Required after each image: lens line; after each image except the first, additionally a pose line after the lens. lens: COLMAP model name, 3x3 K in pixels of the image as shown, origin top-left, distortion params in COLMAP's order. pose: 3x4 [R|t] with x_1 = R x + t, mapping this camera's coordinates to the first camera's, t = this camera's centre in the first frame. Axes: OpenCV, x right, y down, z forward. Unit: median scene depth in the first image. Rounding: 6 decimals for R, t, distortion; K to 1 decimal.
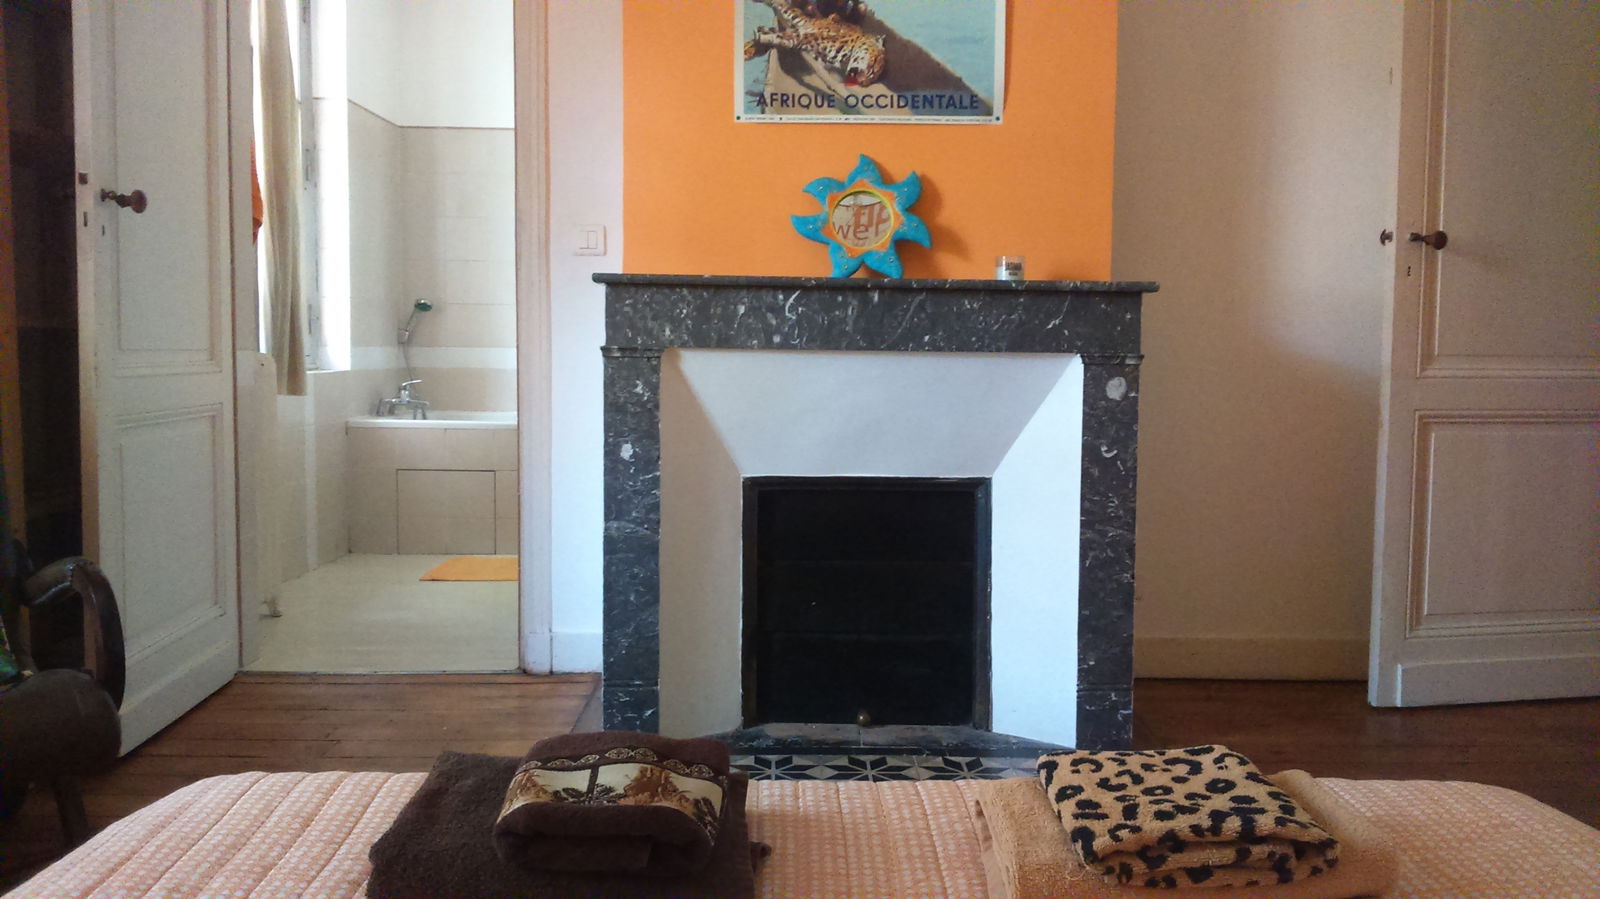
lens RADIAL K [[1289.4, 0, 798.8], [0, 1289.4, 450.3], [0, 0, 1]] dist [0.047305, -0.004642]
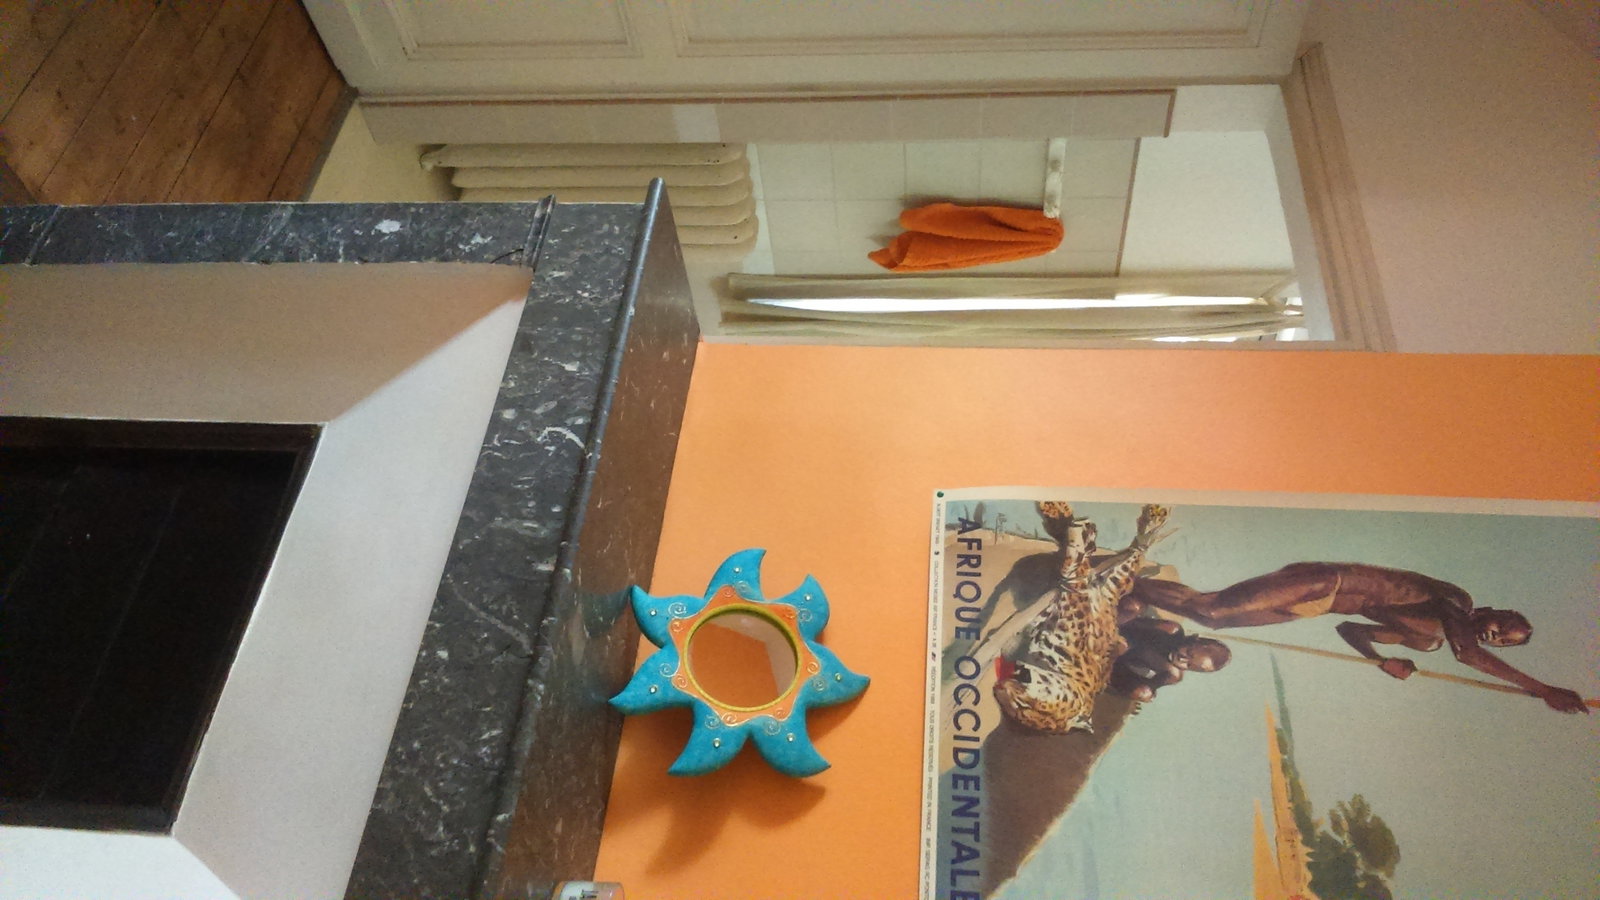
lens RADIAL K [[1289.4, 0, 799.9], [0, 1289.4, 450.3], [0, 0, 1]] dist [0.047305, -0.004642]
pose [[-0.086827, 0.790060, -0.606850, 0.301428], [-0.996041, -0.057190, 0.068057, -0.232663], [0.019064, 0.610356, 0.791898, 0.521139]]
